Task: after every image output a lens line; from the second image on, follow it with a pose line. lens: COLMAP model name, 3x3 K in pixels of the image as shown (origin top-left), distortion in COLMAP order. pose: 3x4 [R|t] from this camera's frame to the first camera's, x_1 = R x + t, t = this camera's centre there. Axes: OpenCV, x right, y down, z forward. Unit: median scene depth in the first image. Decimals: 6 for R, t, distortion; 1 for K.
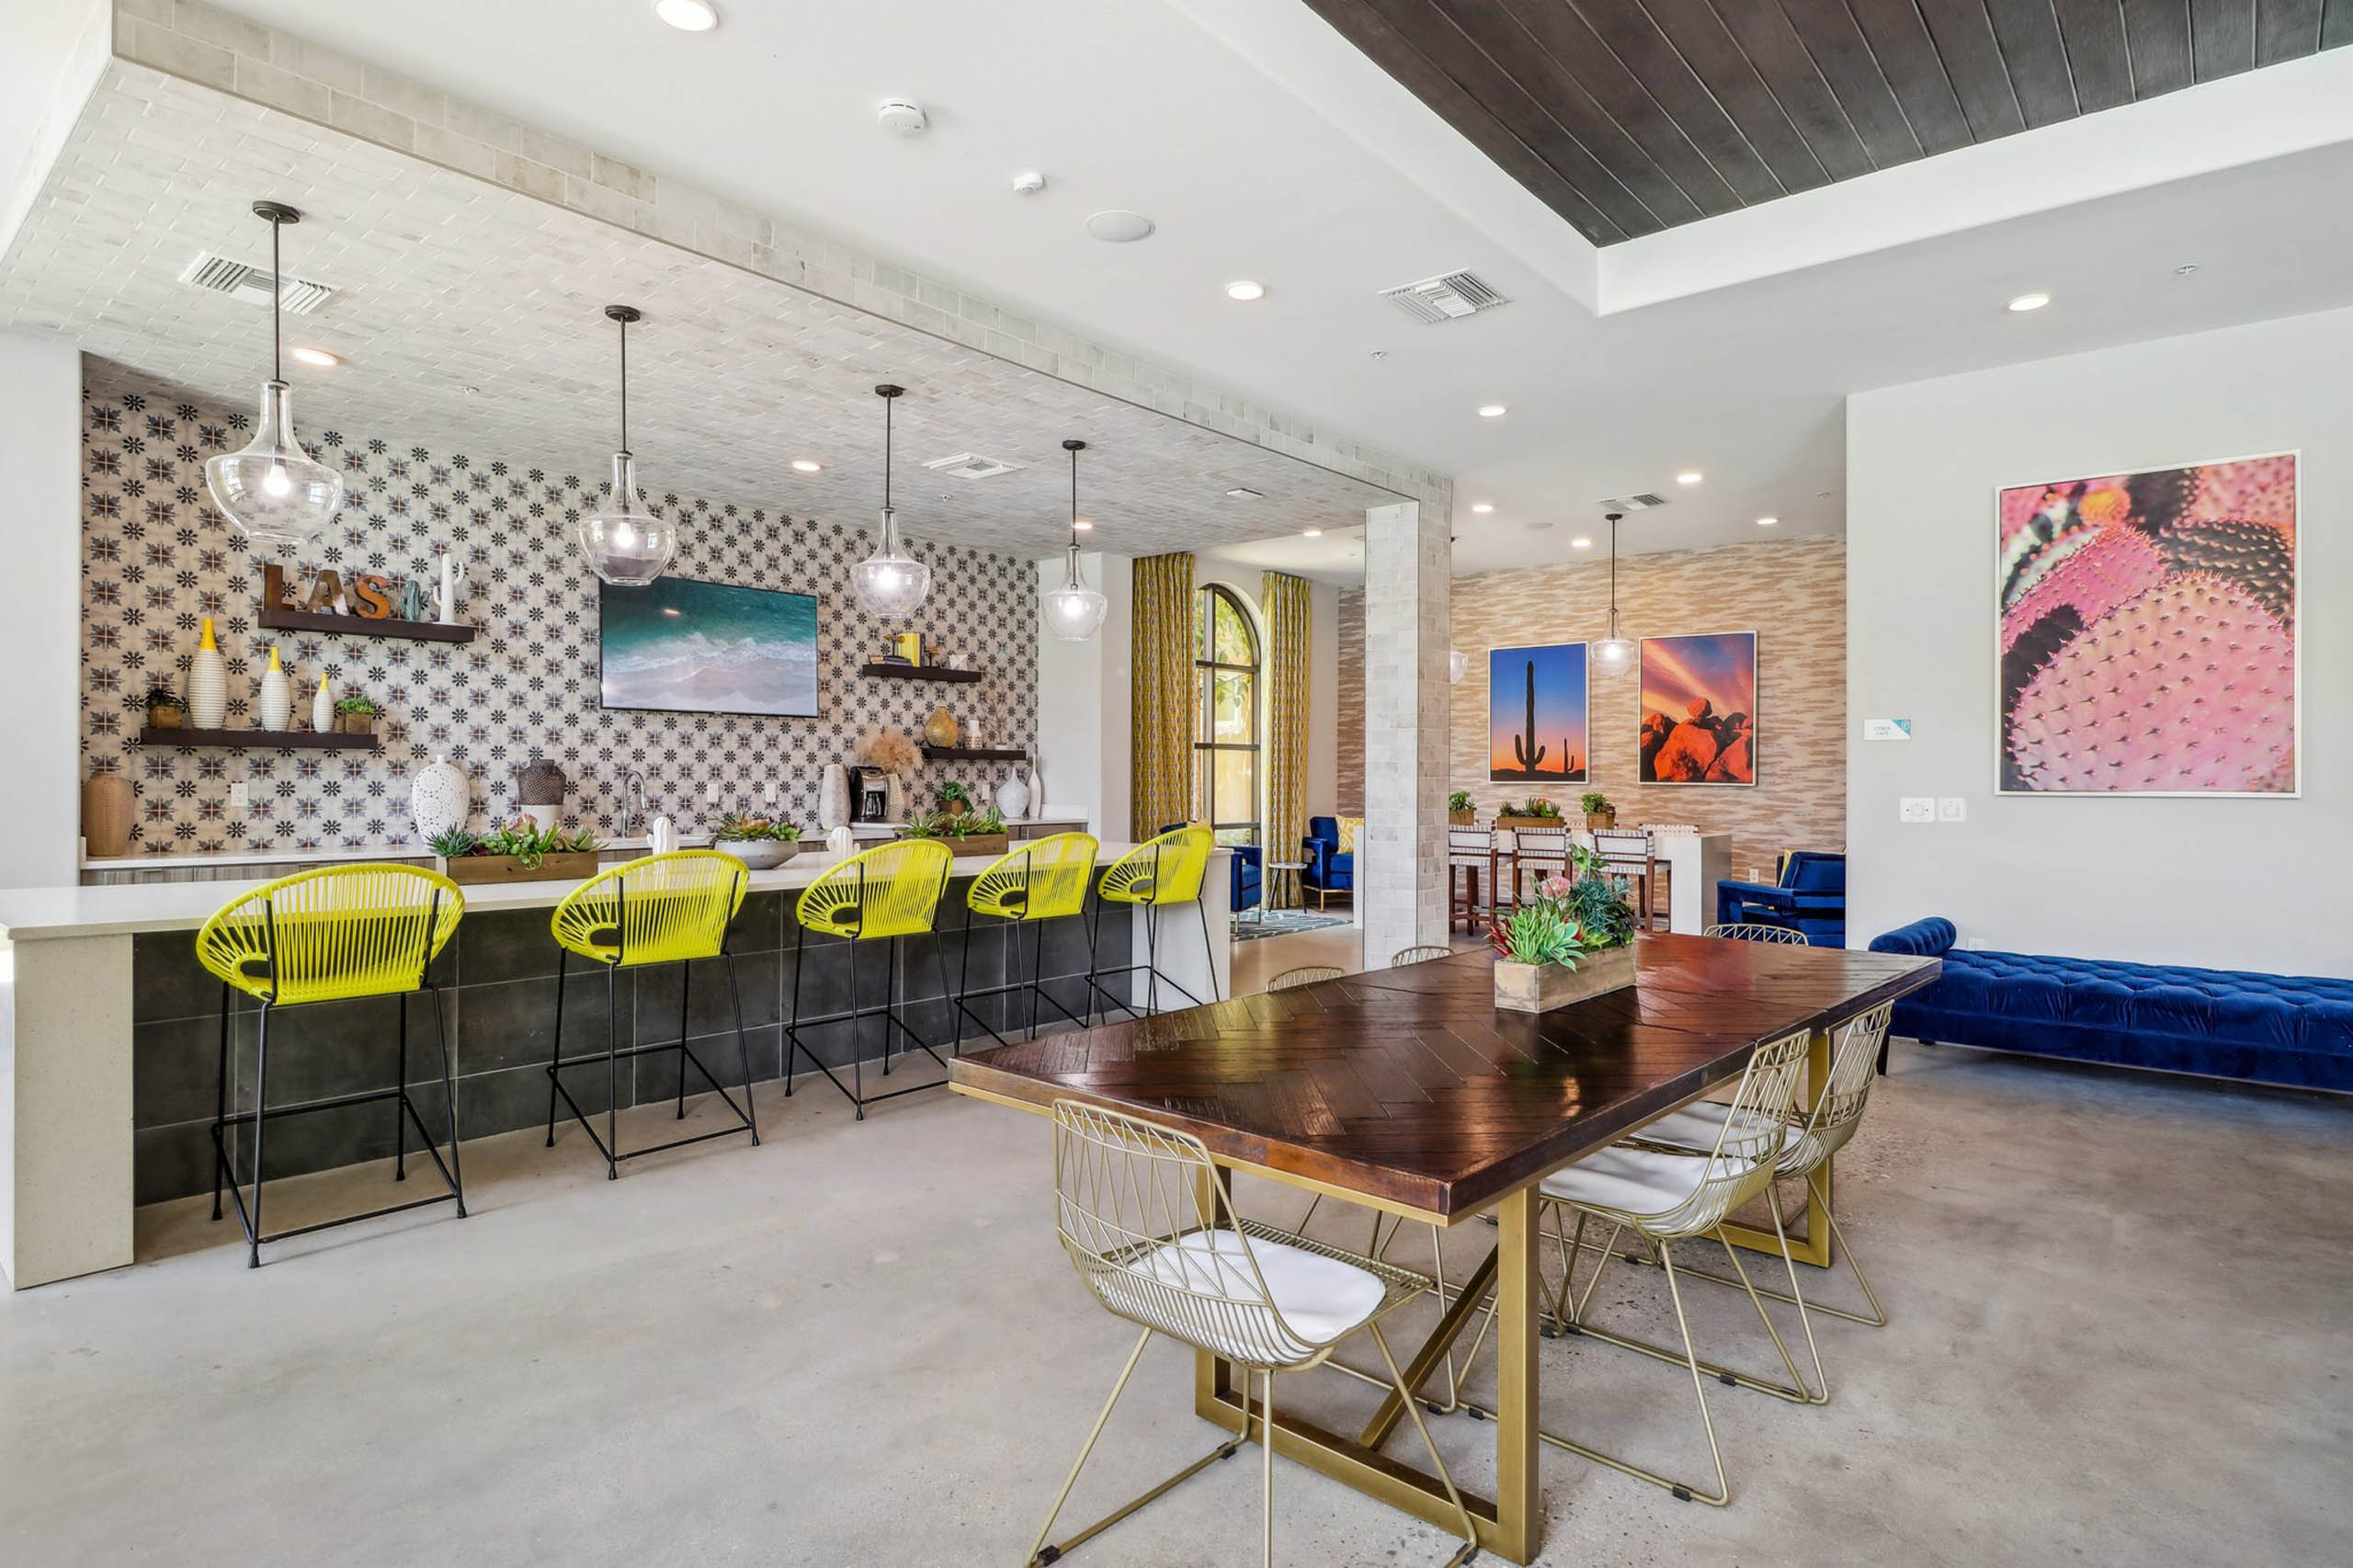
lens RADIAL K [[1236.0, 0, 1172.0], [0, 1236.0, 782.3], [0, 0, 1]] dist [-0.003457, -0.004769]
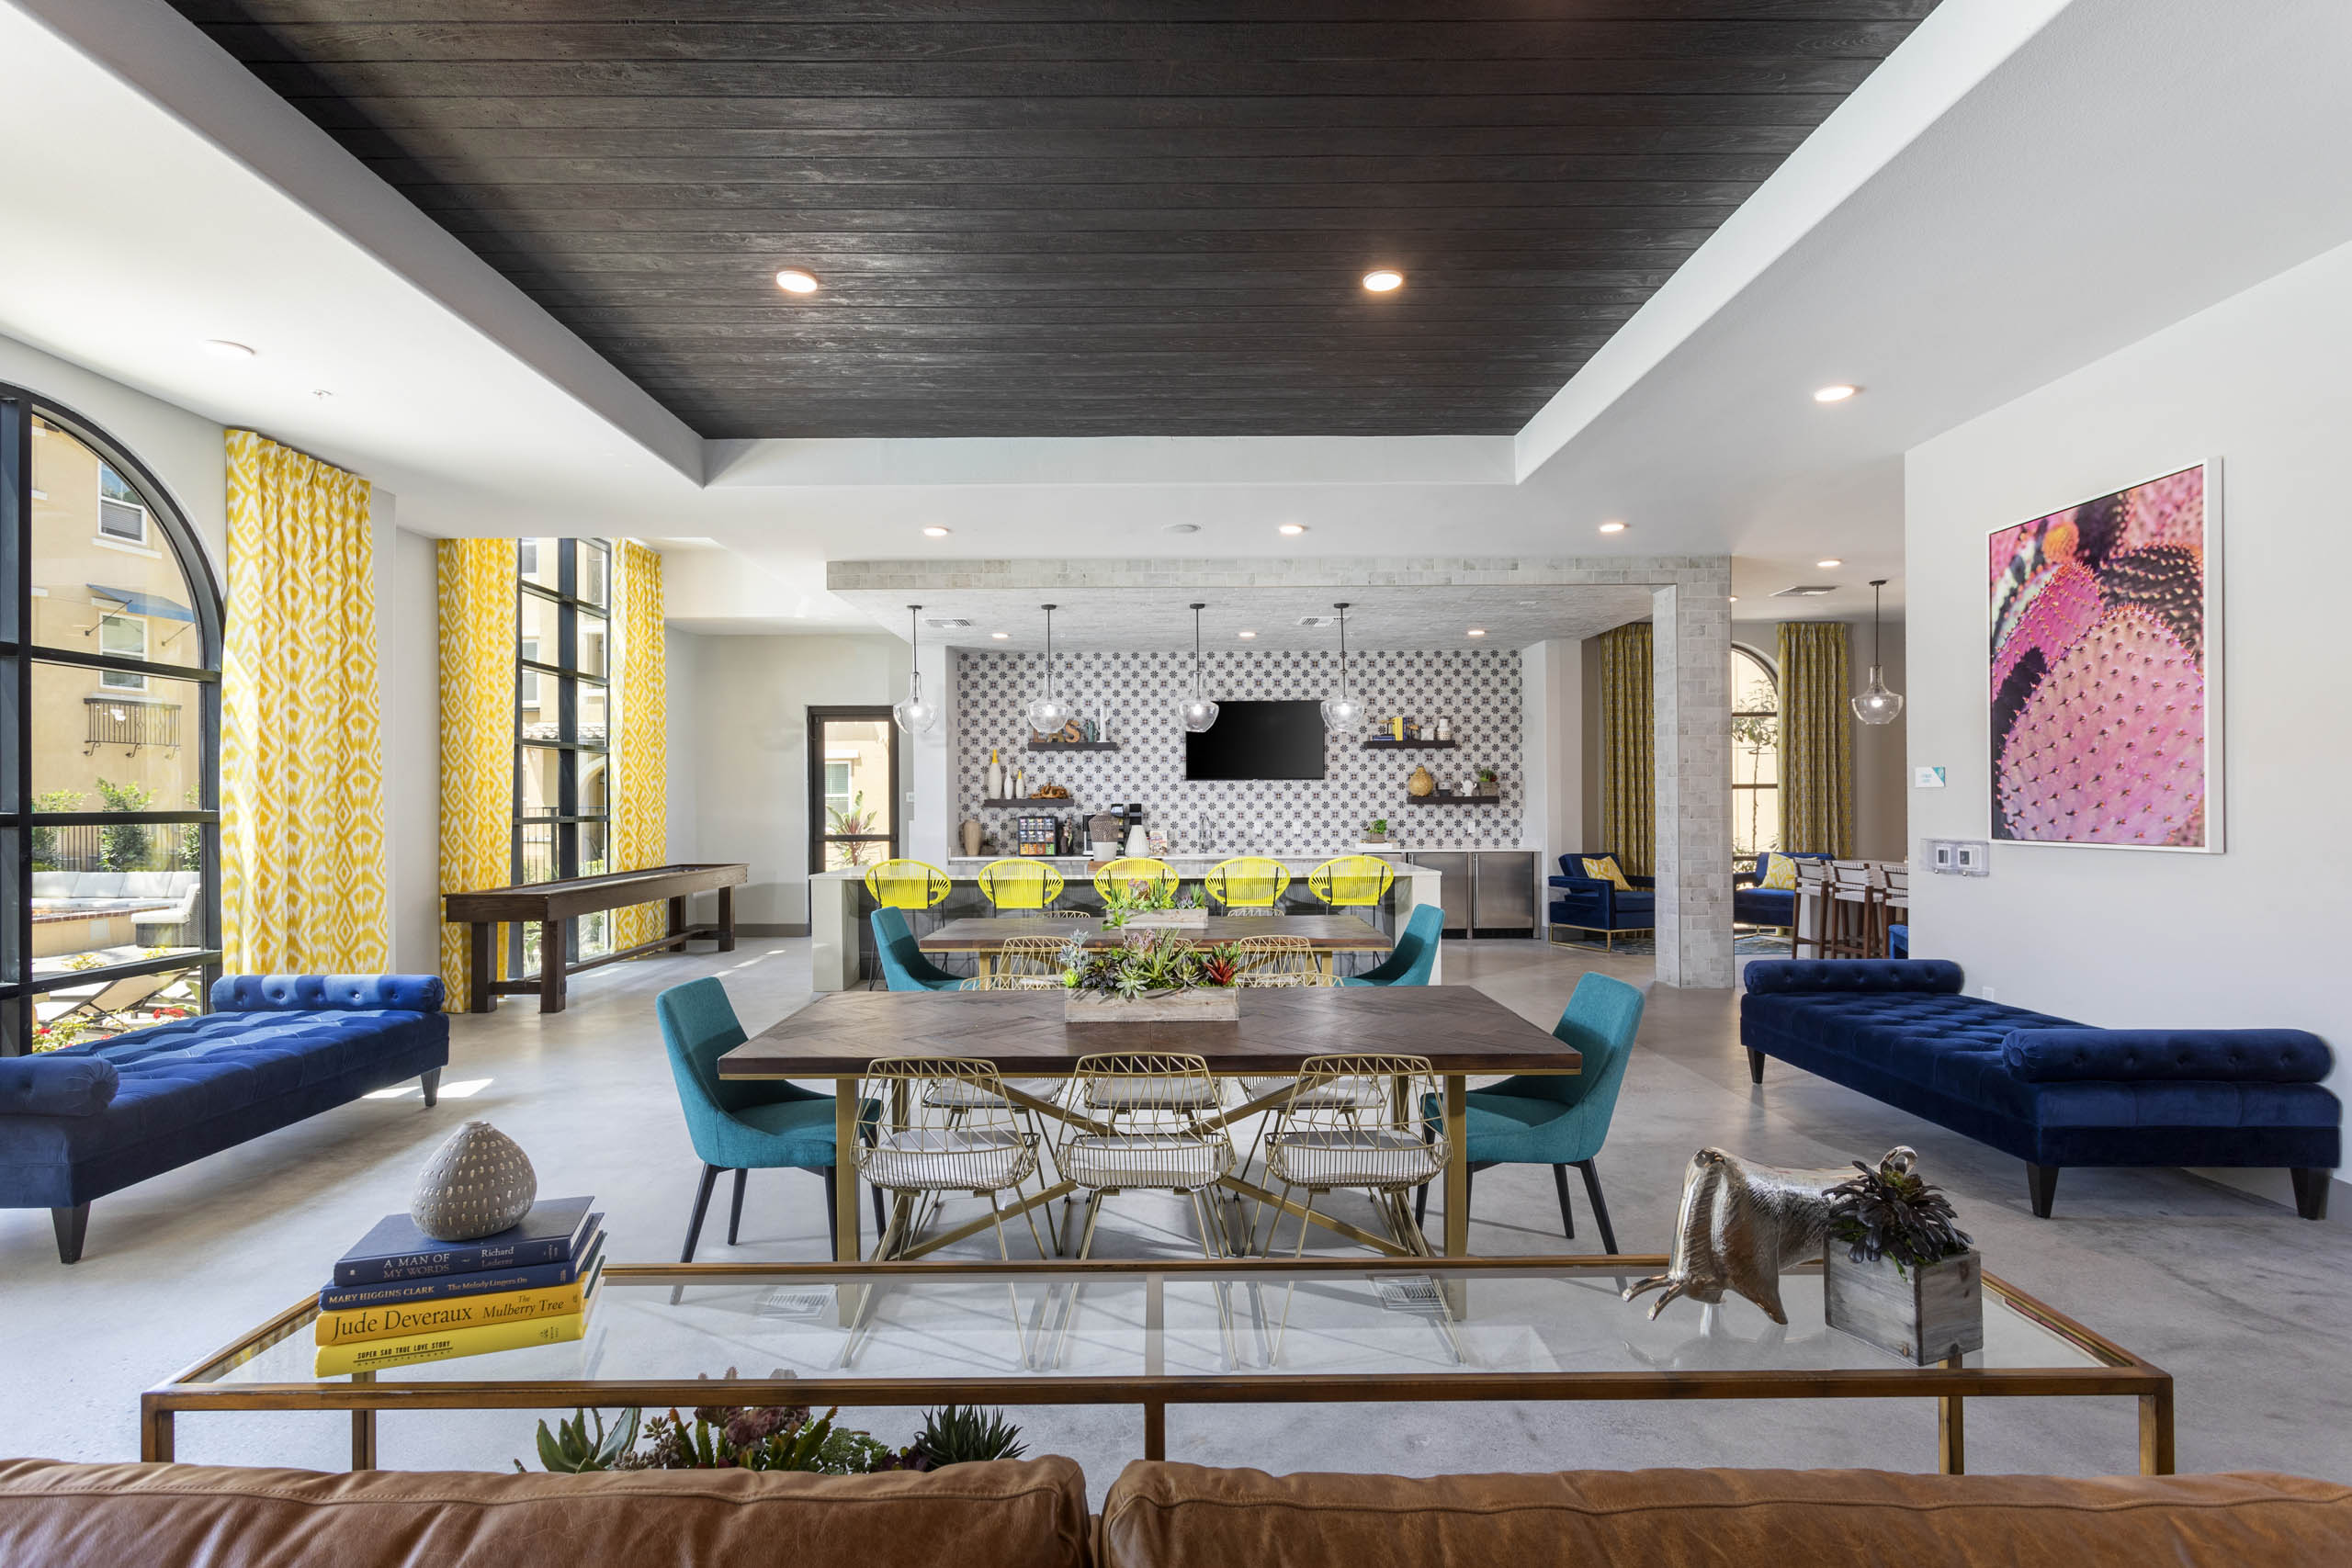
lens RADIAL K [[1095.7, 0, 1168.6], [0, 1095.7, 799.0], [0, 0, 1]] dist [-0.001497, 0.000702]
pose [[0.657560, -0.013484, -0.753281, 0.796951], [0.008466, 0.999909, -0.010509, -0.019015], [0.753355, 0.000533, 0.657614, -0.064708]]
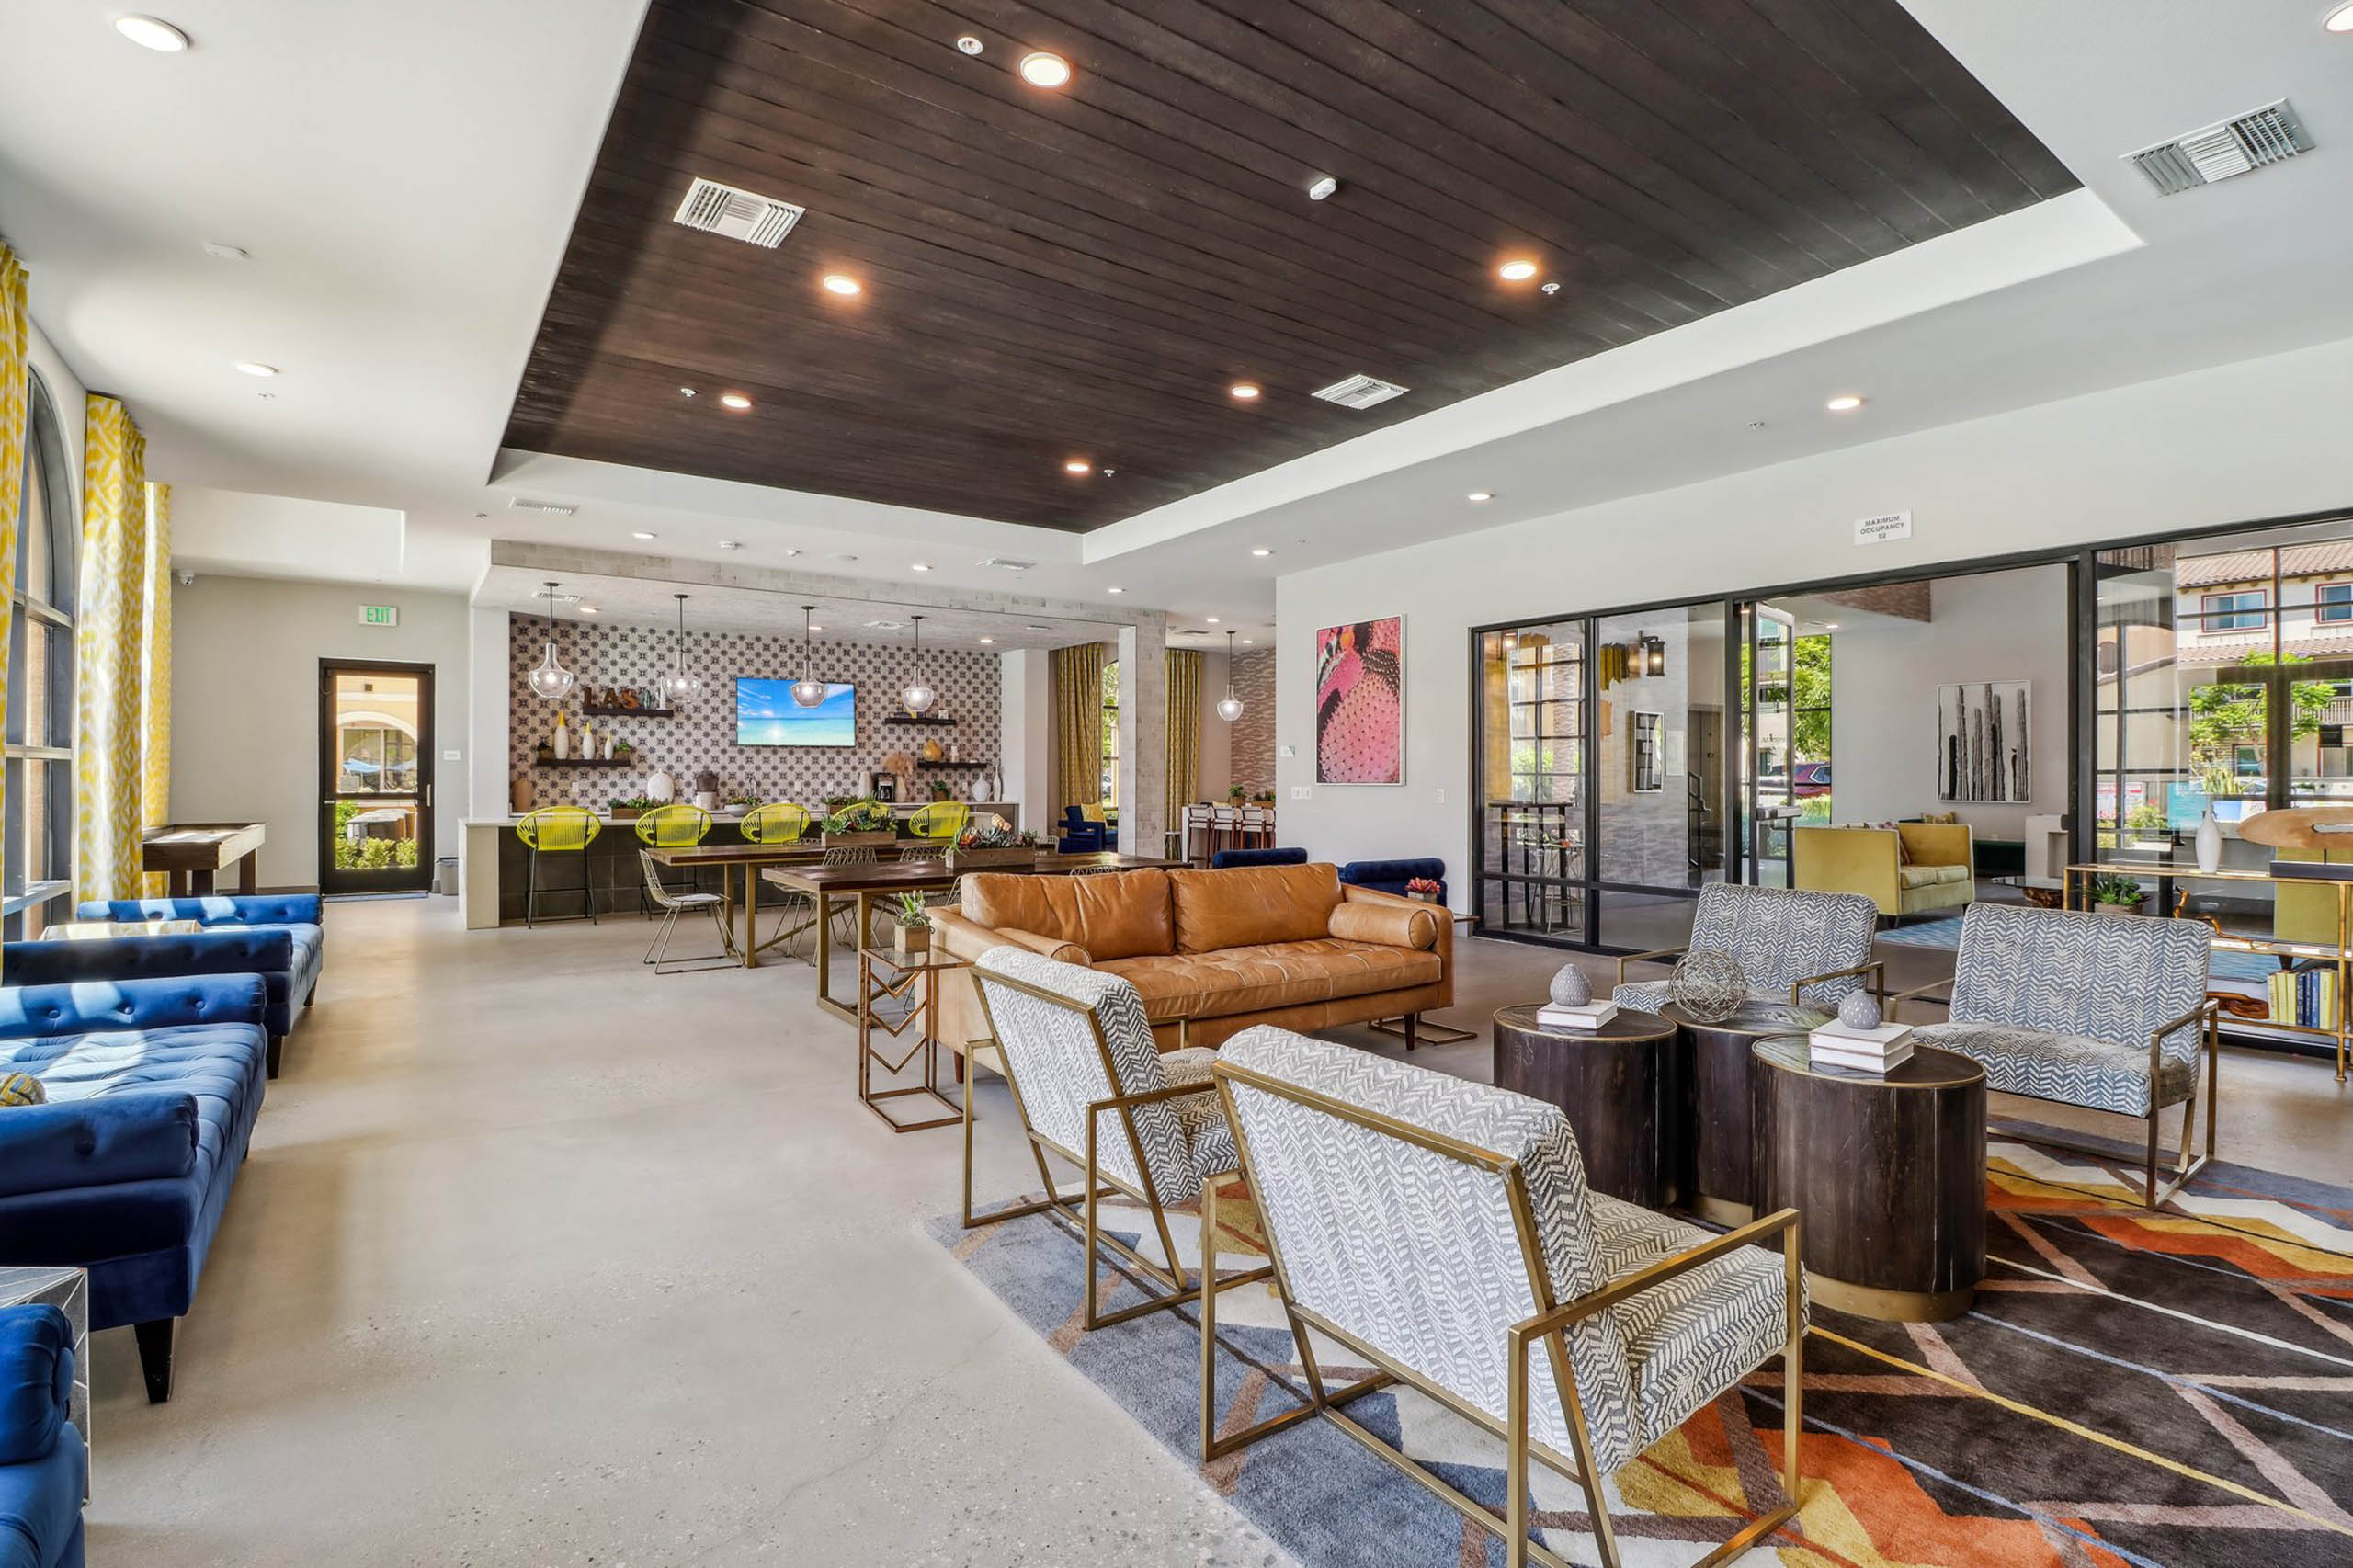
lens RADIAL K [[1111.5, 0, 1179.3], [0, 1111.5, 771.0], [0, 0, 1]] dist [-0.010030, -0.000190]
pose [[0.969554, -0.005995, -0.244803, 0.791639], [0.003380, 0.999933, -0.011100, 0.006192], [0.244853, 0.009934, 0.969509, -0.687042]]
